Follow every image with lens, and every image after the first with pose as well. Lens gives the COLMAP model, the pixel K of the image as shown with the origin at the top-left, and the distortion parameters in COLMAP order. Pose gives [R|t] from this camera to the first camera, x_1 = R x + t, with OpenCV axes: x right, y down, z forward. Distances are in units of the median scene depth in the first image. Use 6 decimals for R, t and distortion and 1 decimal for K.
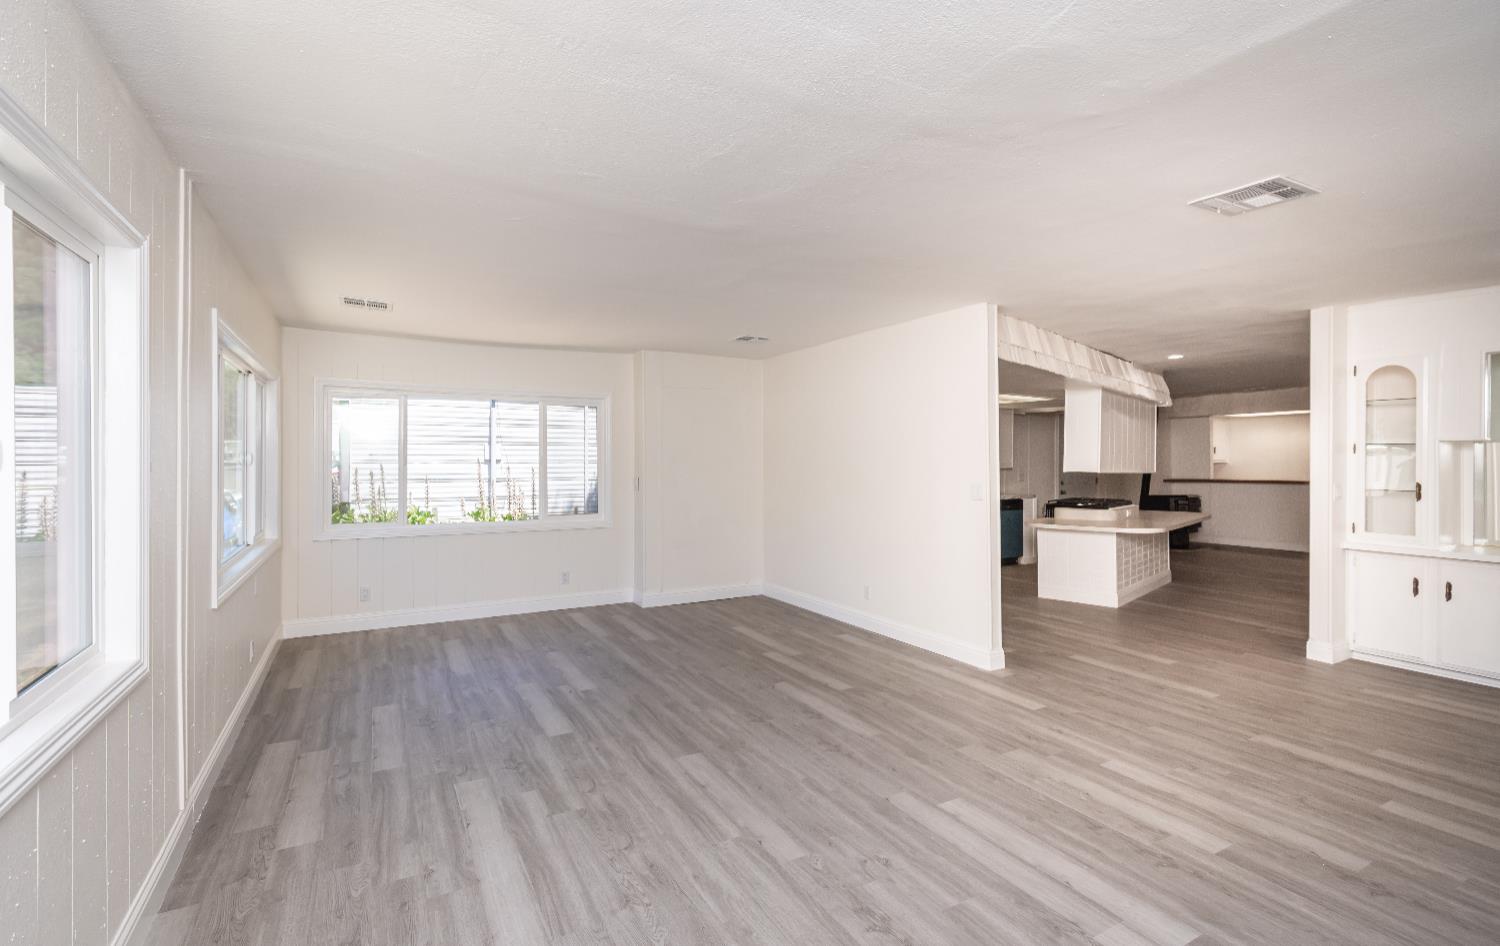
lens RADIAL K [[673.4, 0, 744.8], [0, 673.4, 459.1], [0, 0, 1]] dist [0.001975, 0.000016]
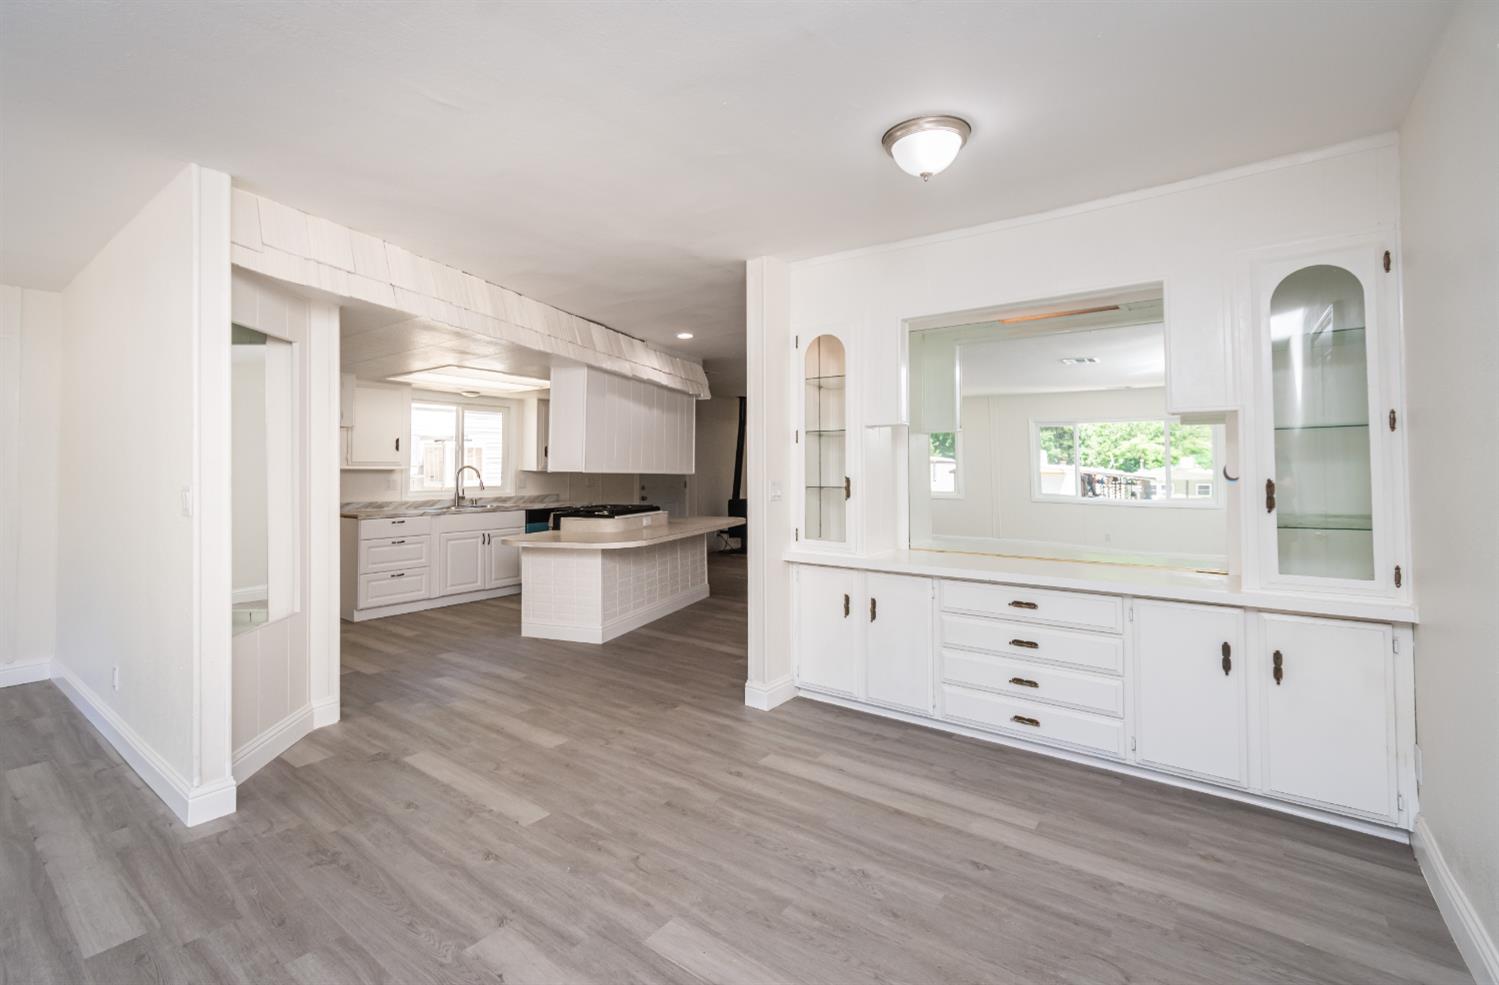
lens RADIAL K [[657.3, 0, 747.8], [0, 657.3, 457.6], [0, 0, 1]] dist [0.000530, -0.000124]
pose [[0.913316, 0.003211, 0.407239, 0.701441], [0.004324, 0.999836, -0.017579, 0.031181], [-0.407229, 0.017816, 0.913152, 0.401799]]
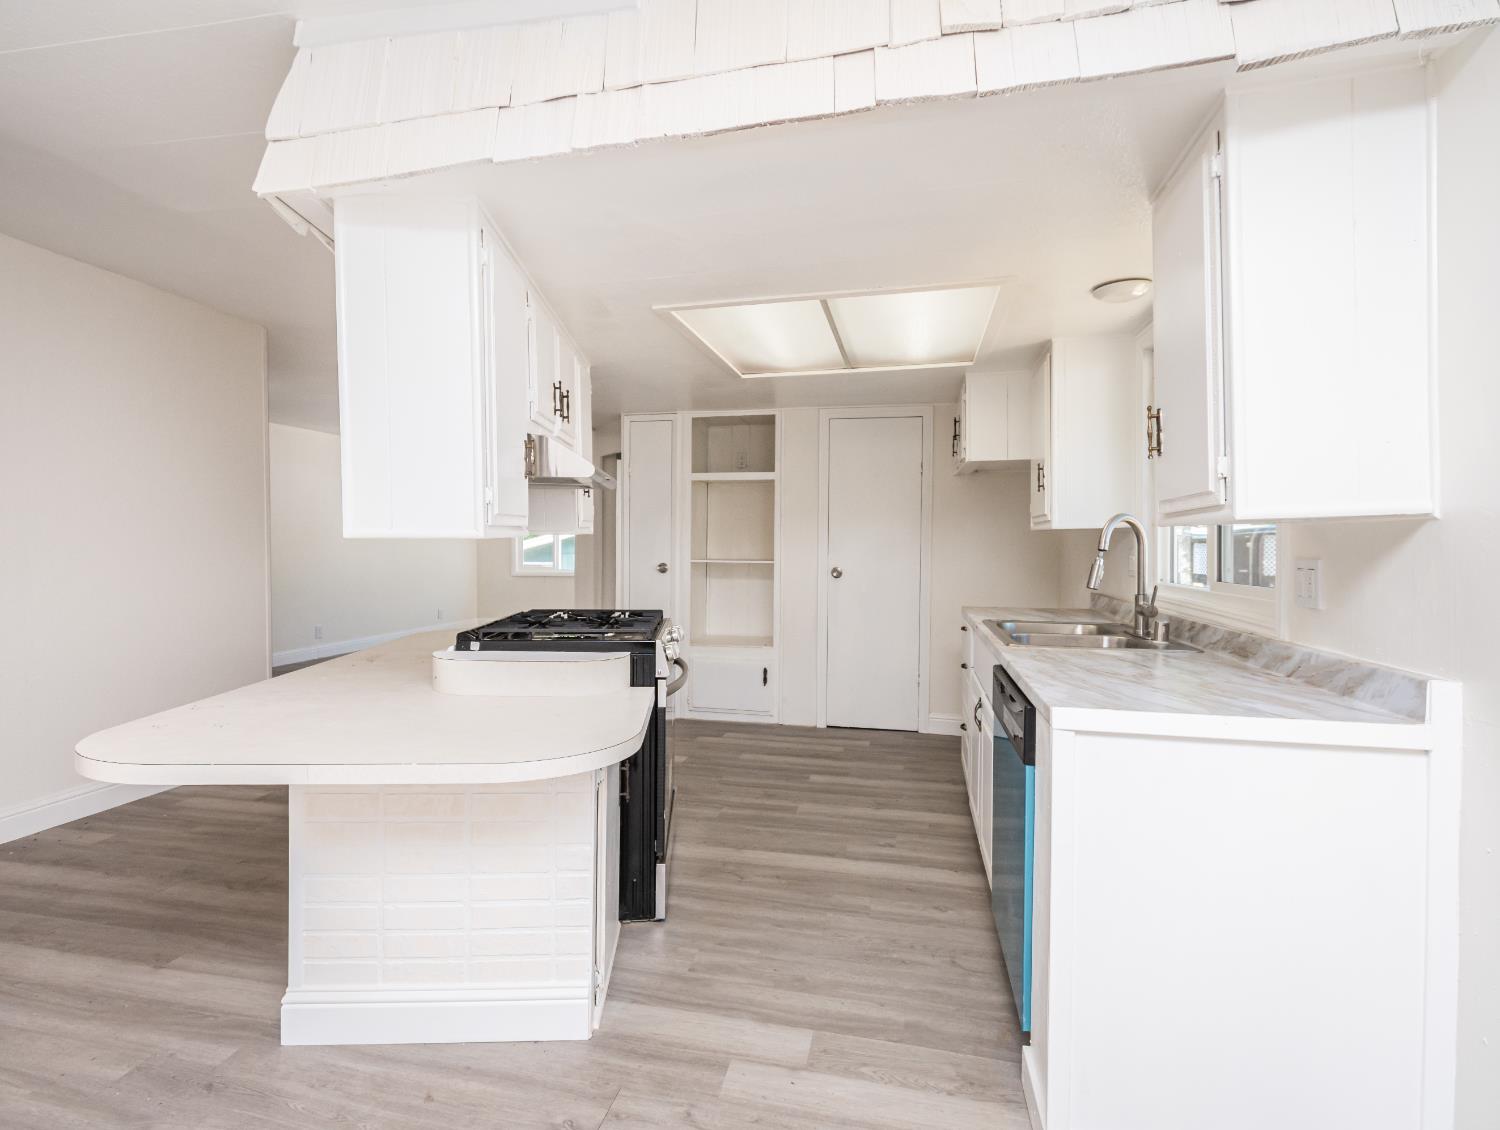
lens RADIAL K [[776.5, 0, 750.0], [0, 776.5, 565.0], [0, 0, 1]] dist [-0.000280, -0.000150]
pose [[-0.666630, 0.013816, -0.745260, 1.538936], [-0.008215, 0.999631, 0.025880, 0.049410], [0.745343, 0.023374, -0.666271, 2.736674]]
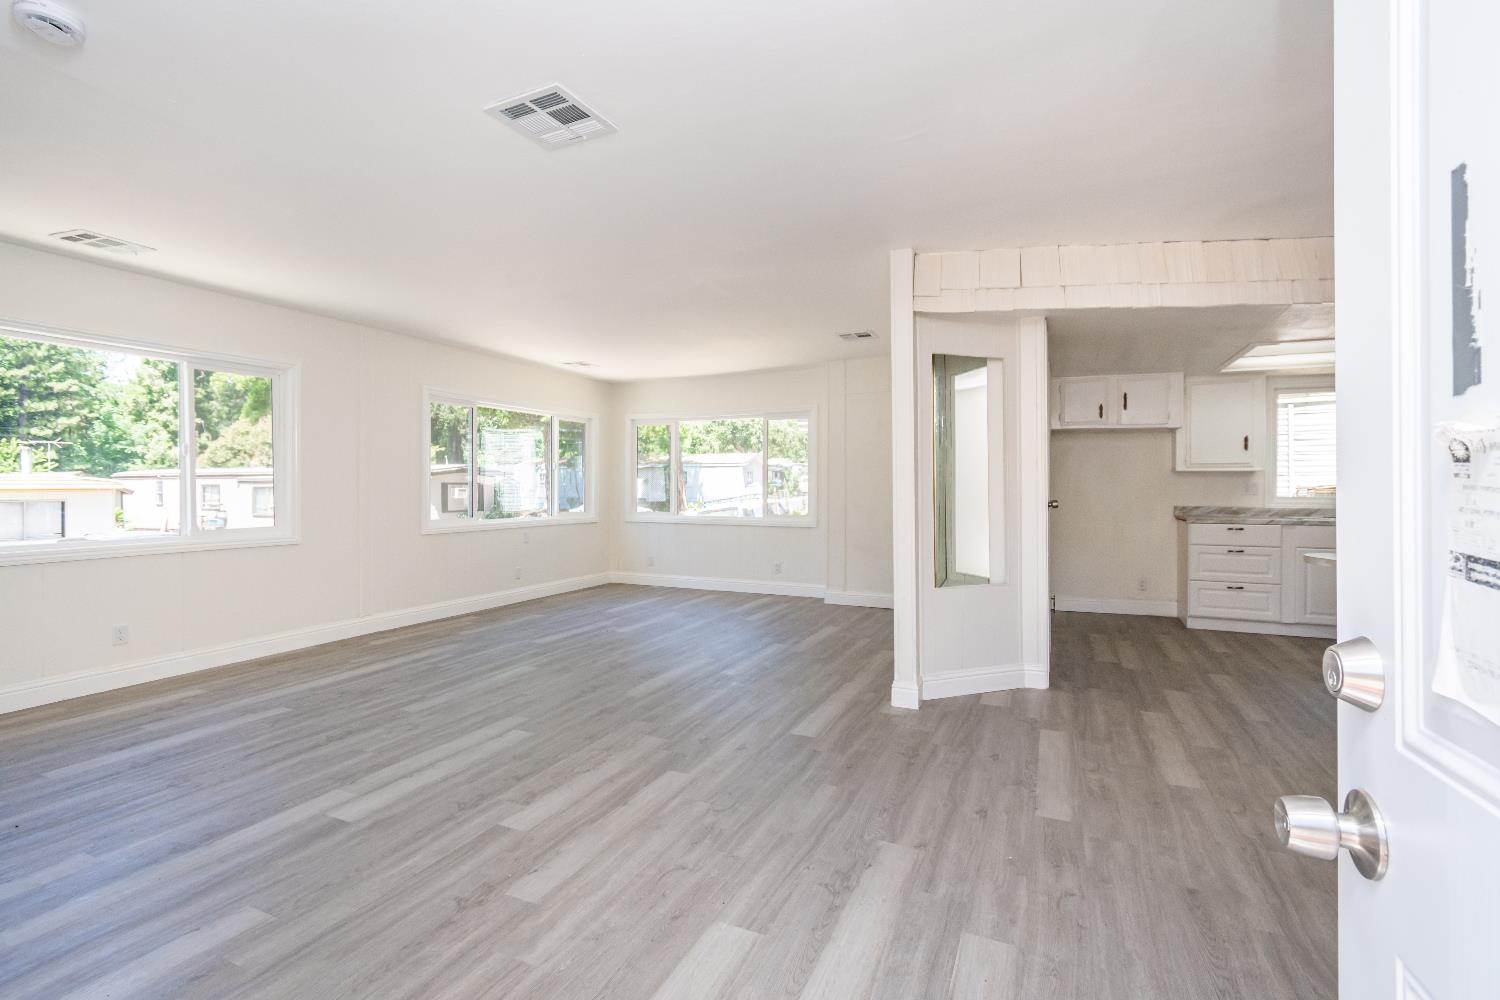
lens RADIAL K [[674.2, 0, 751.8], [0, 674.2, 486.8], [0, 0, 1]] dist [0.002781, 0.000372]
pose [[0.596541, 0.000287, -0.802583, 1.143405], [0.000059, 1.000000, 0.000402, 0.063749], [0.802583, -0.000287, 0.596541, 0.477611]]
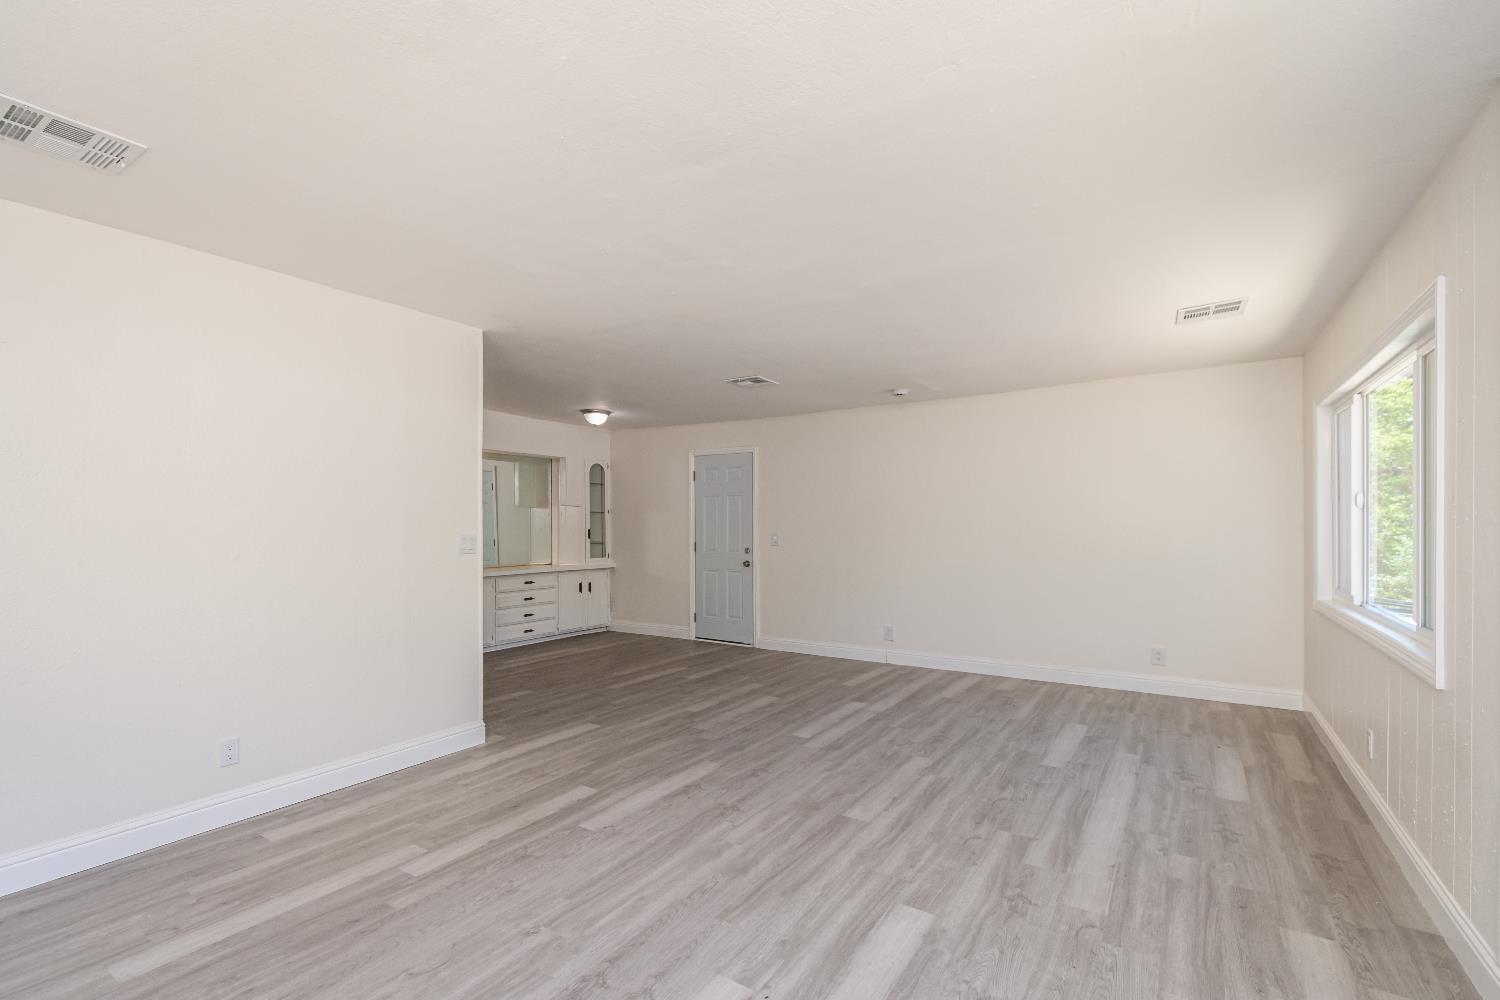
lens RADIAL K [[669.7, 0, 744.9], [0, 669.7, 496.6], [0, 0, 1]] dist [0.000113, -0.000780]
pose [[-0.461774, 0.038053, 0.886181, -0.752679], [0.002998, 0.999141, -0.041341, 0.030814], [-0.886992, -0.016433, -0.461491, 1.389804]]
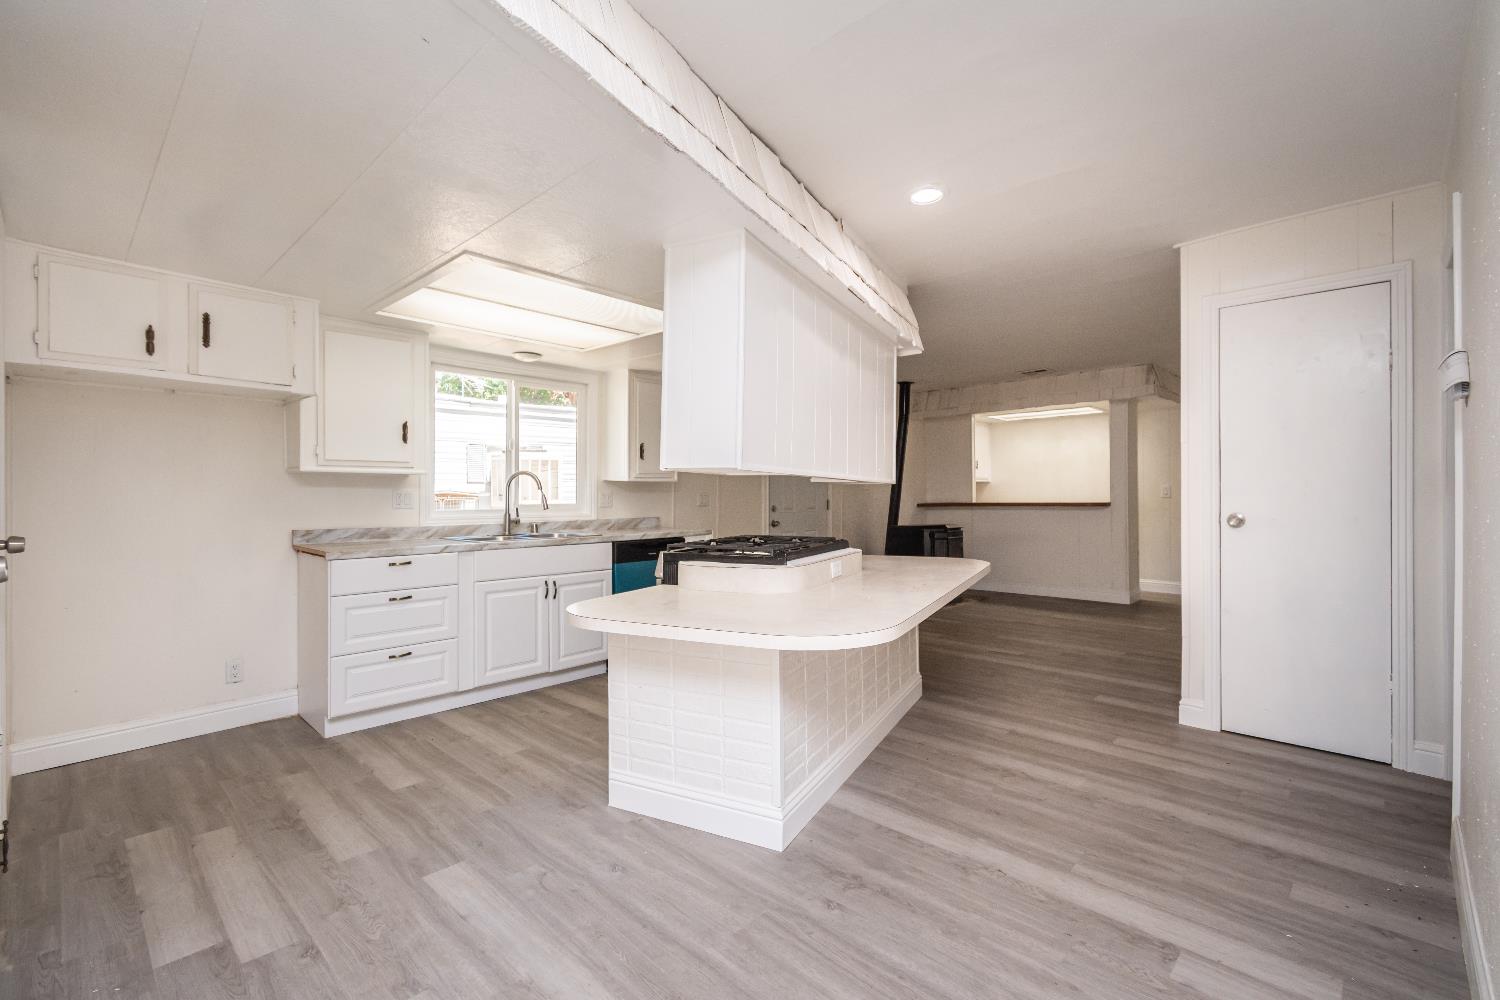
lens RADIAL K [[669.7, 0, 744.9], [0, 669.7, 496.6], [0, 0, 1]] dist [0.000113, -0.000780]
pose [[0.956916, -0.004608, 0.290329, 0.768985], [0.003455, 0.999984, 0.004484, 0.060379], [-0.290345, -0.003288, 0.956916, 1.191315]]
